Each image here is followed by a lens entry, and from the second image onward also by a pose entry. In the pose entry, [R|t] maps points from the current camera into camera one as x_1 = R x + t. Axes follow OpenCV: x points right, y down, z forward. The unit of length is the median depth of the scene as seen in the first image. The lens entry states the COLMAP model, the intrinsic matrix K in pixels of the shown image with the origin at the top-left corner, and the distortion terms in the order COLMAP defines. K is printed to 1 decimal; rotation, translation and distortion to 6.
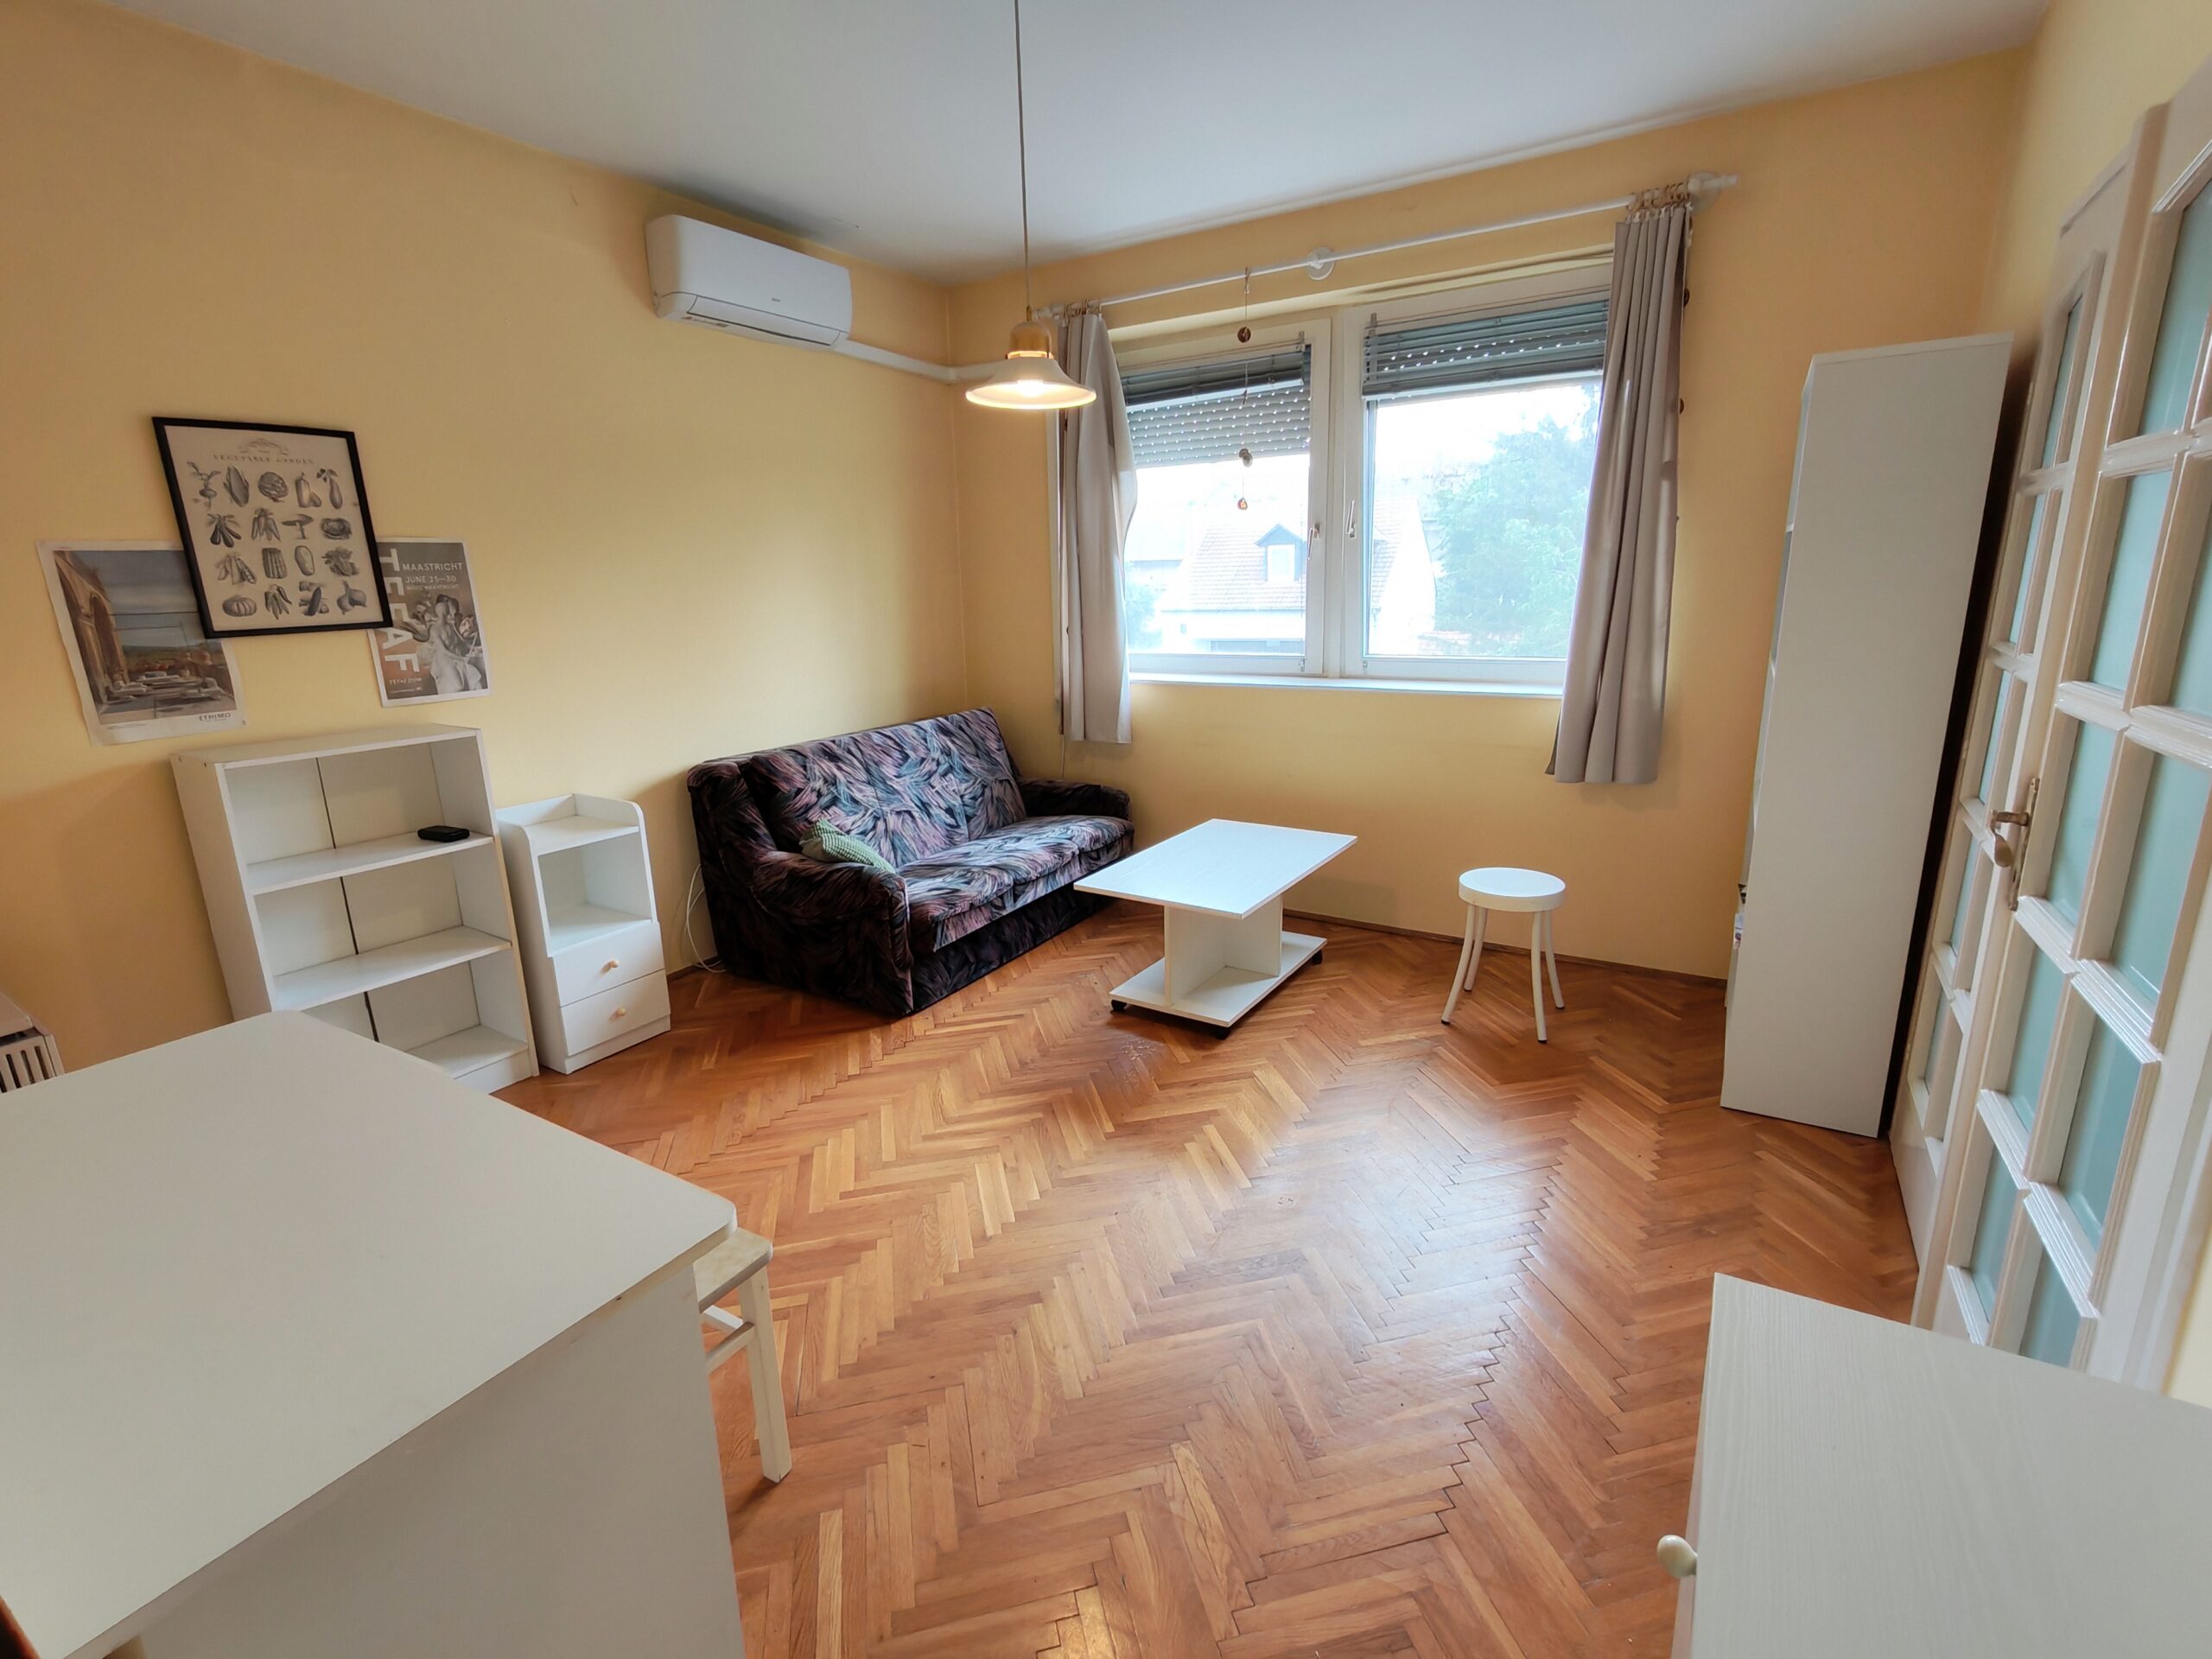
lens RADIAL K [[1011.2, 0, 1102.8], [0, 1011.2, 830.9], [0, 0, 1]] dist [-0.001885, 0.000976]
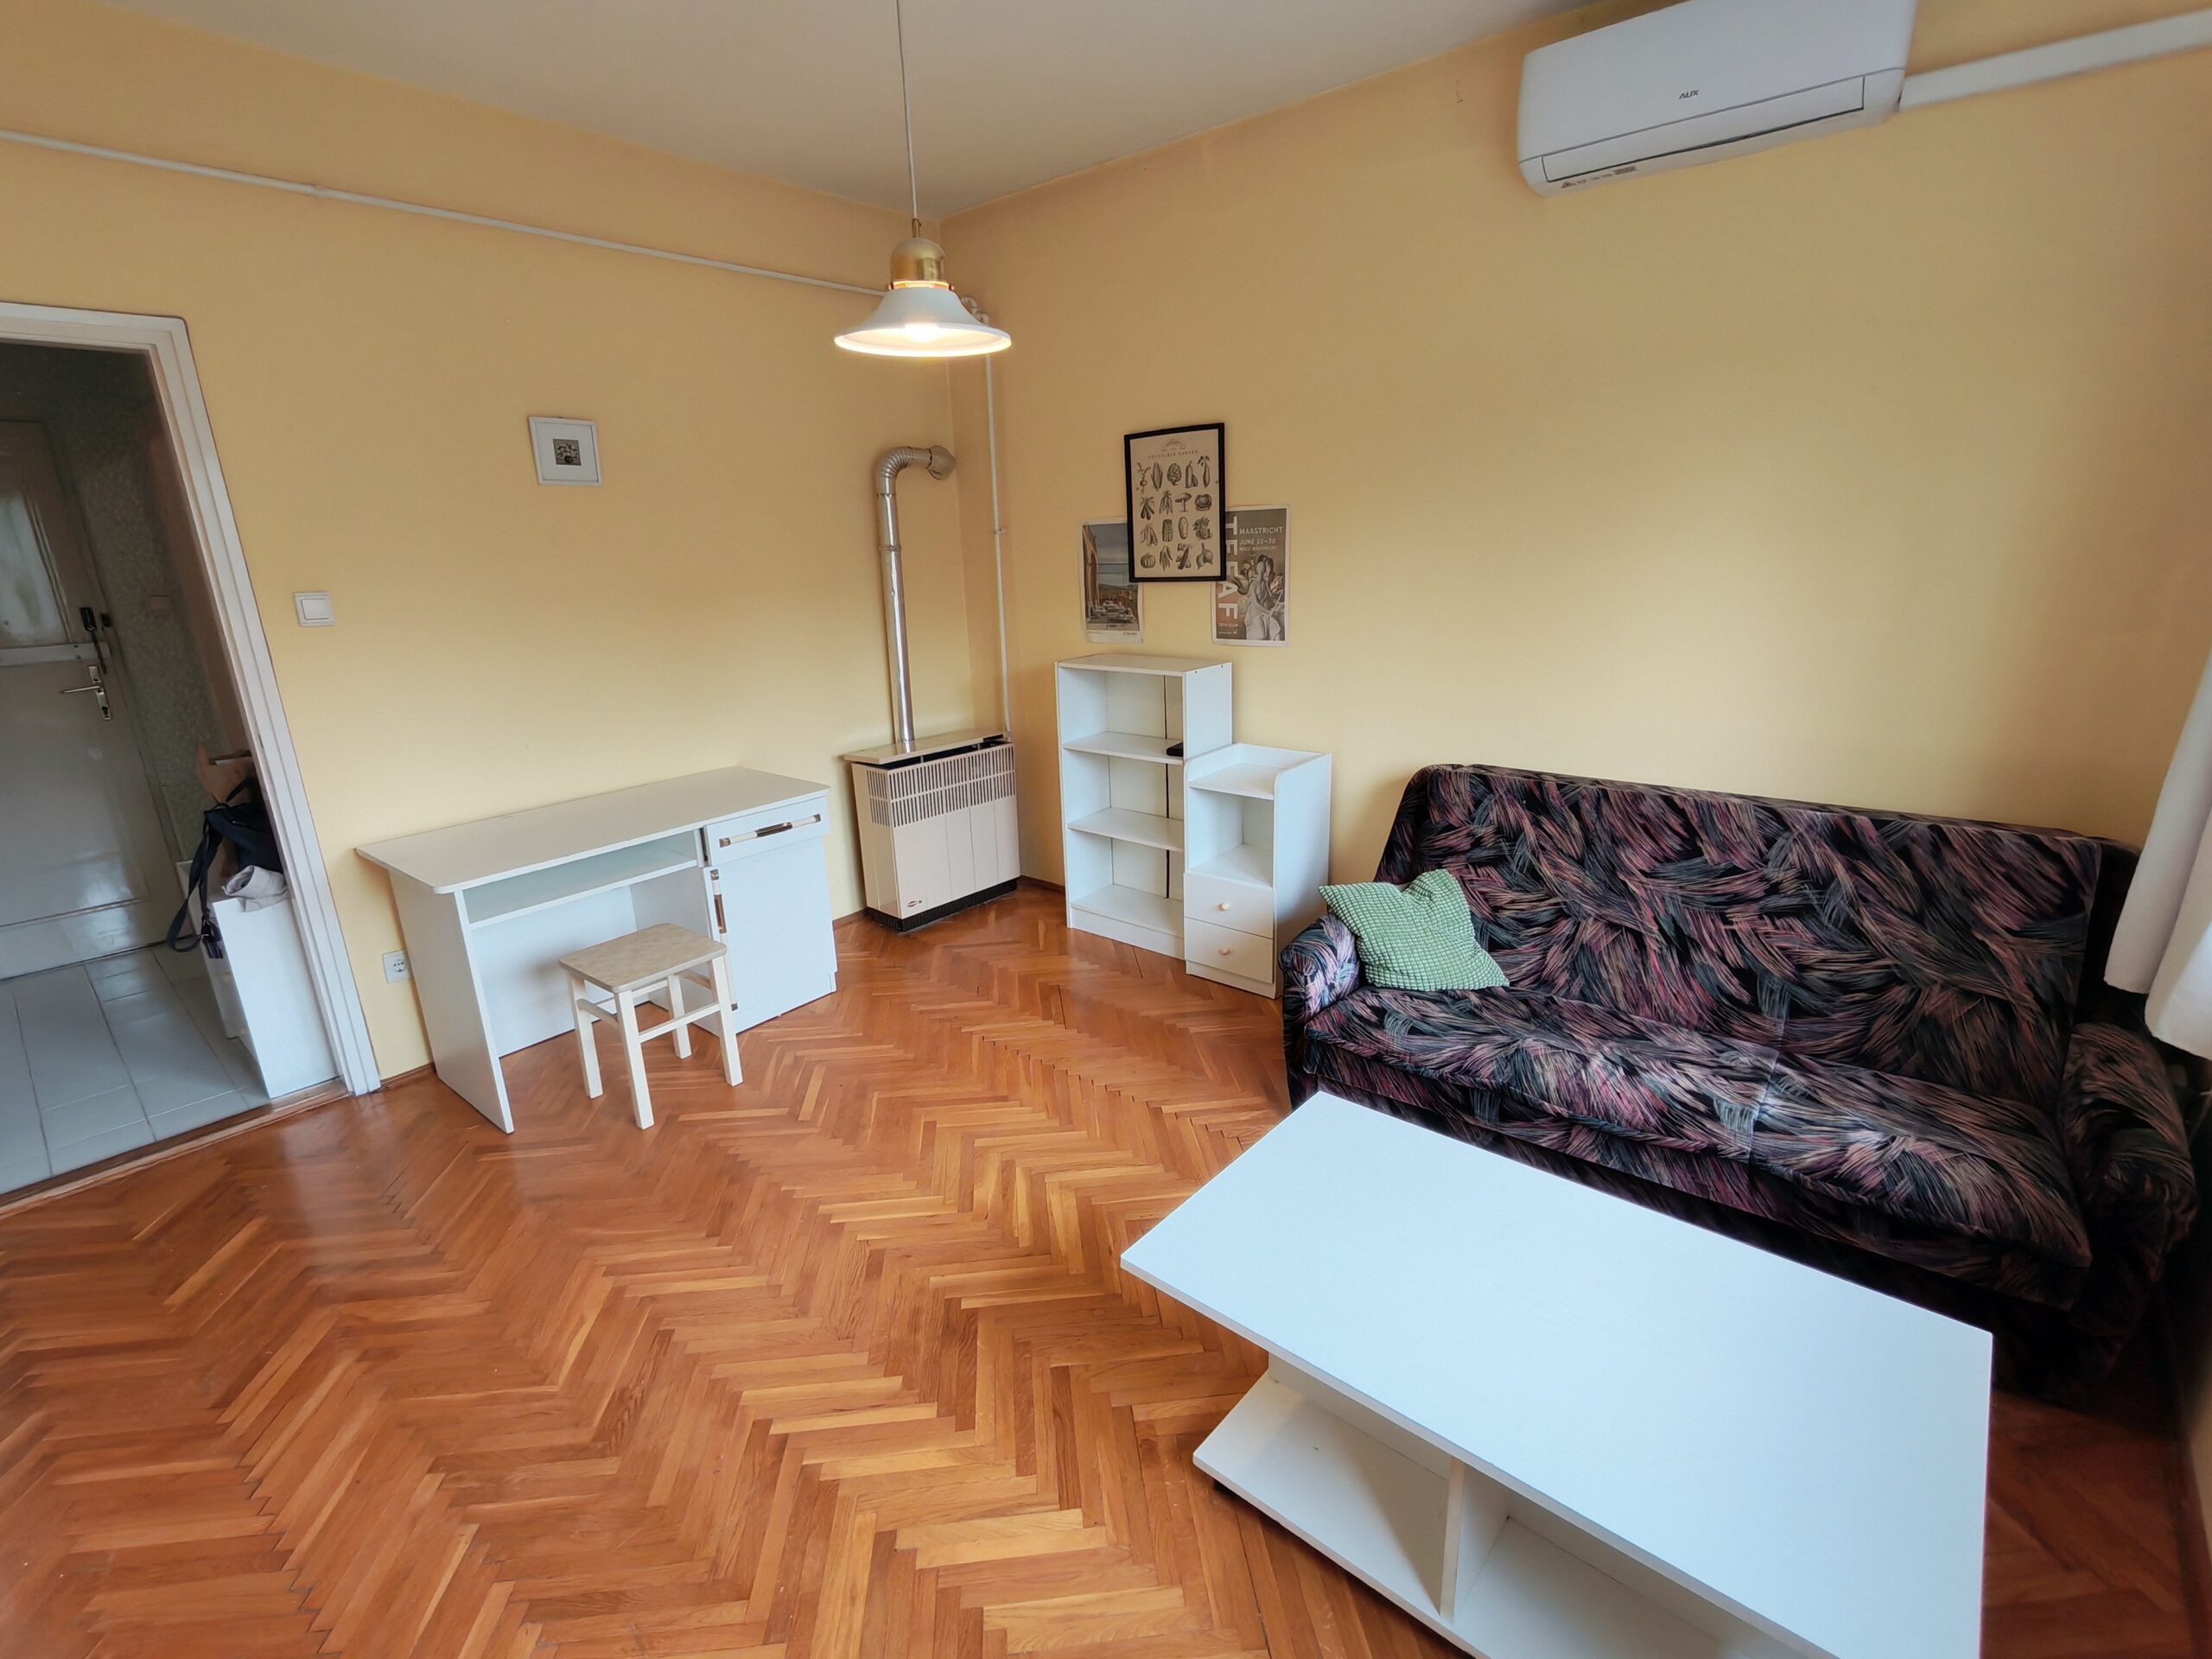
lens RADIAL K [[1014.9, 0, 1102.5], [0, 1014.9, 830.1], [0, 0, 1]] dist [-0.001756, -0.000154]
pose [[-0.136967, 0.304513, -0.942609, 0.547519], [-0.208856, 0.921308, 0.327980, -0.280330], [0.968307, 0.241792, -0.062590, 0.951178]]
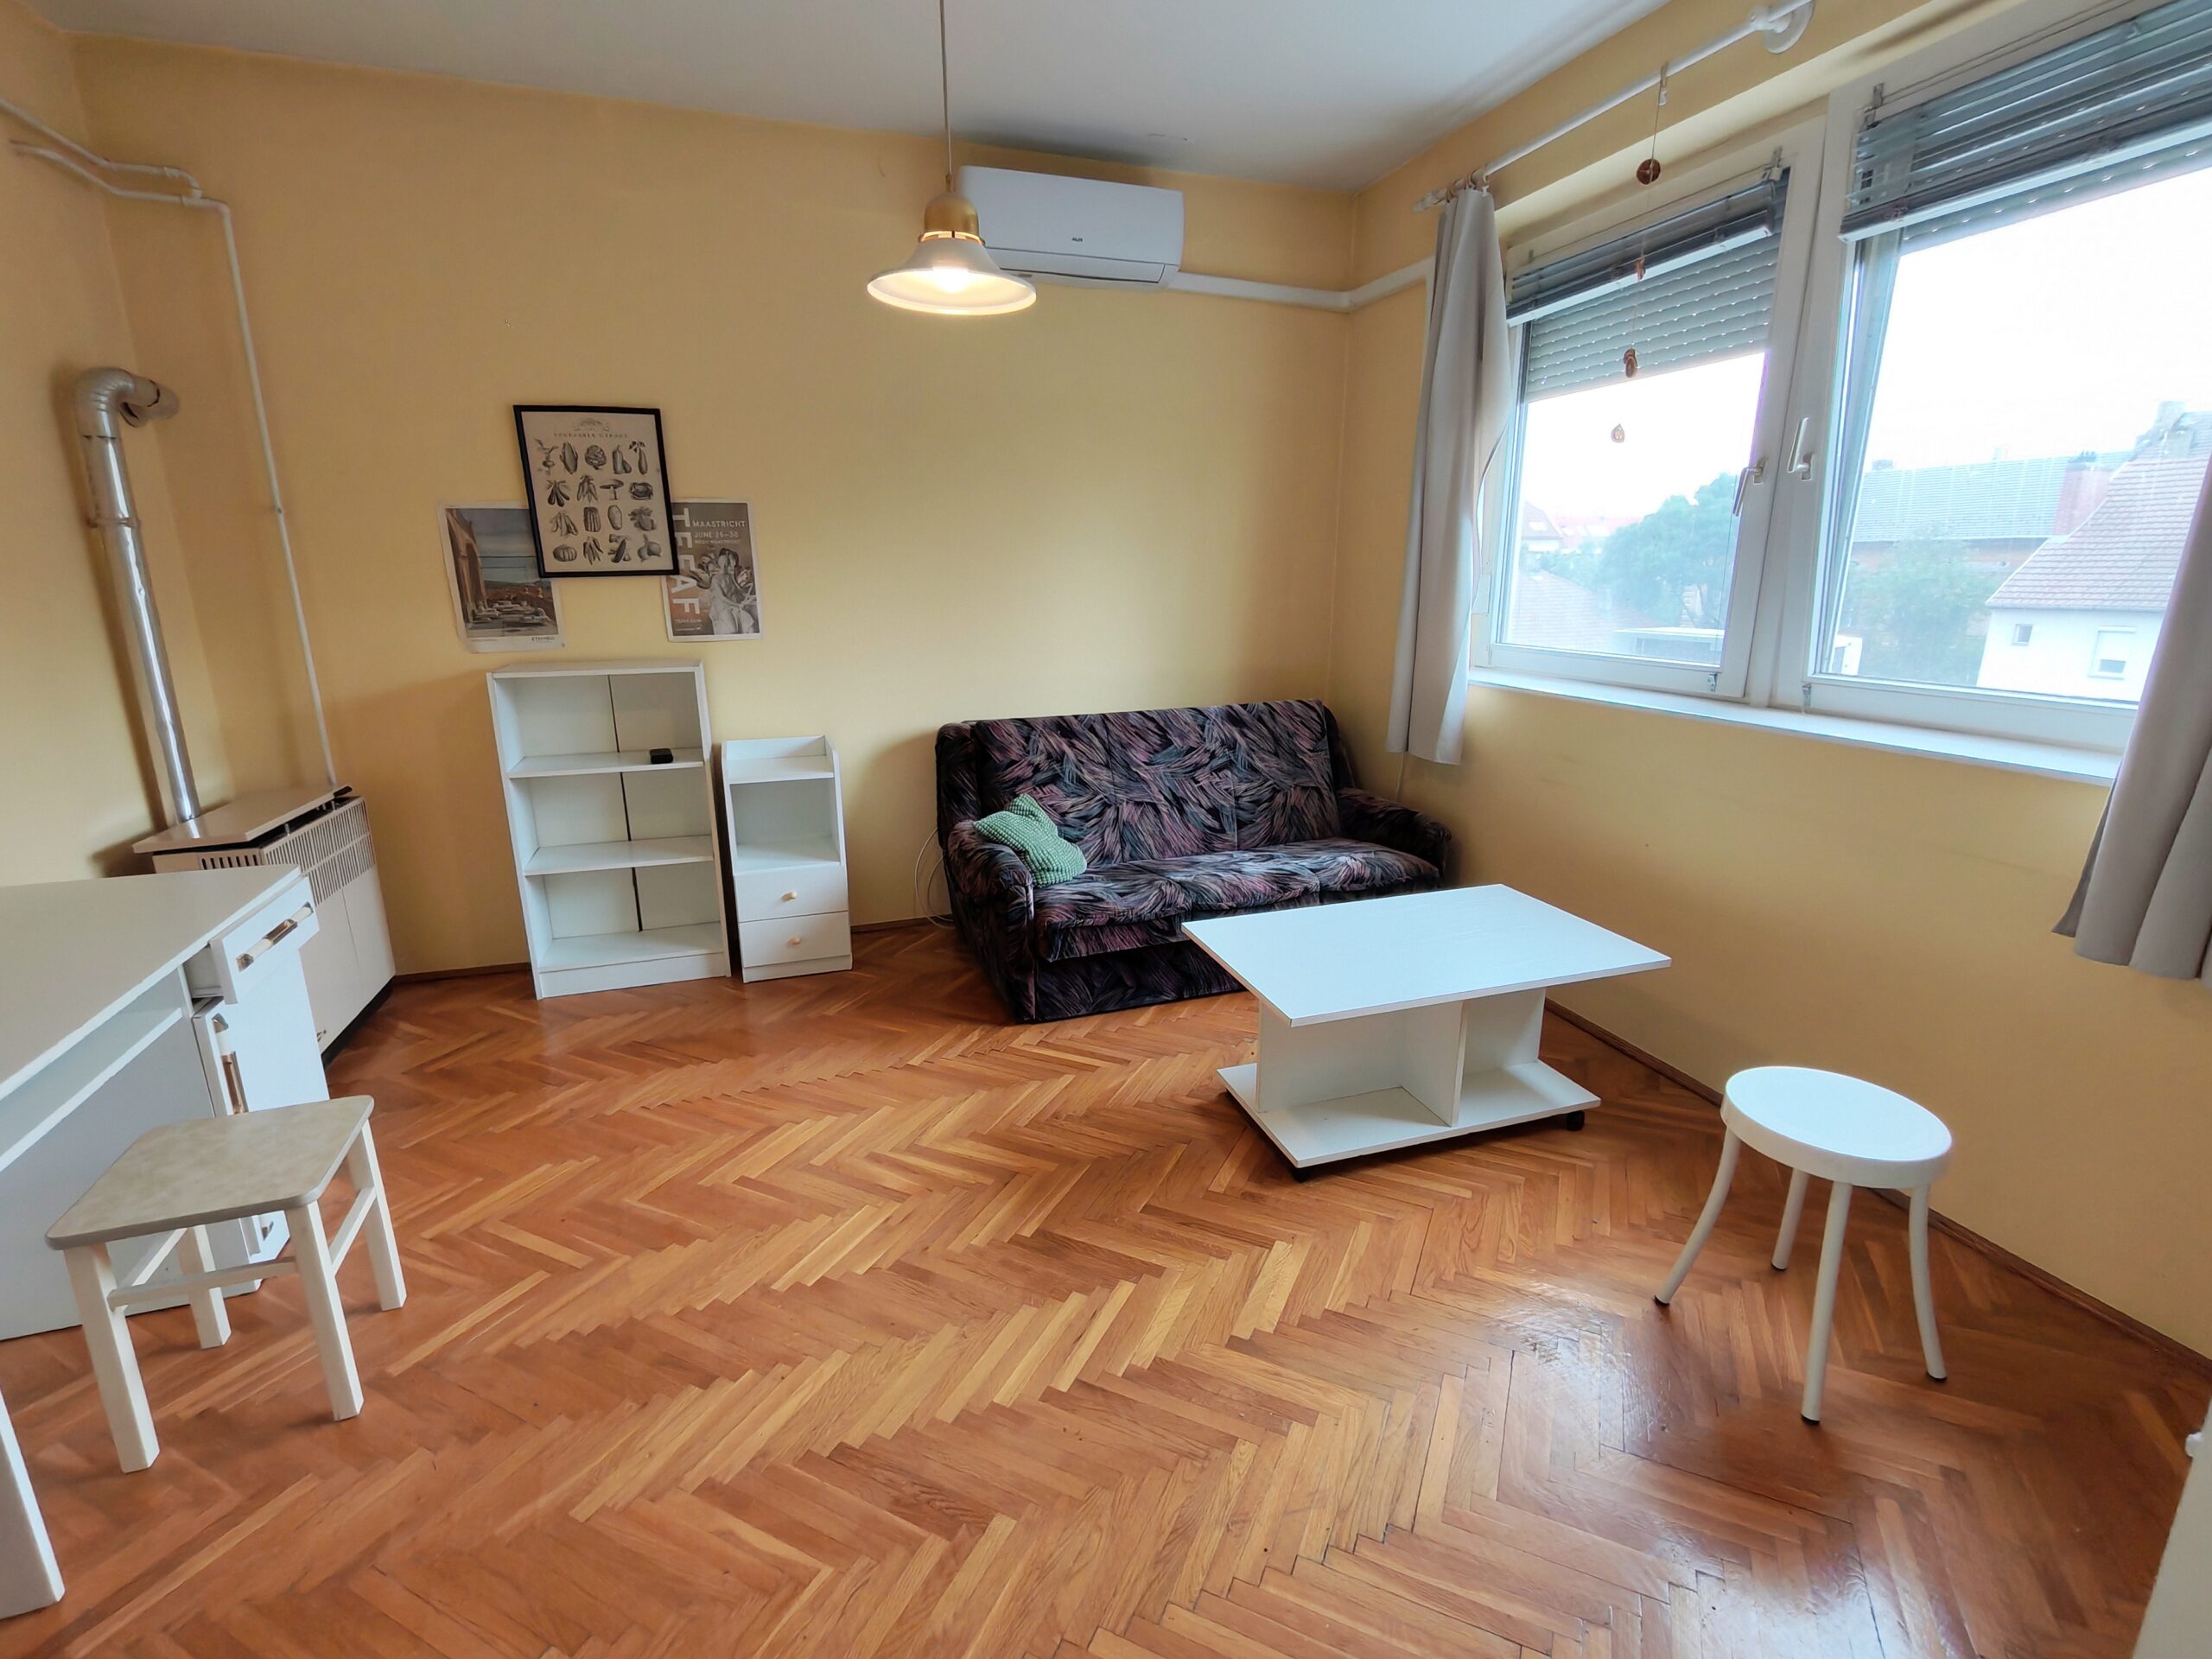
lens RADIAL K [[1011.2, 0, 1102.8], [0, 1011.2, 830.9], [0, 0, 1]] dist [-0.001885, 0.000976]
pose [[0.776708, 0.178735, -0.603969, 0.425179], [-0.167169, 0.983001, 0.075923, -0.075263], [0.607272, 0.041995, 0.793383, 0.353602]]
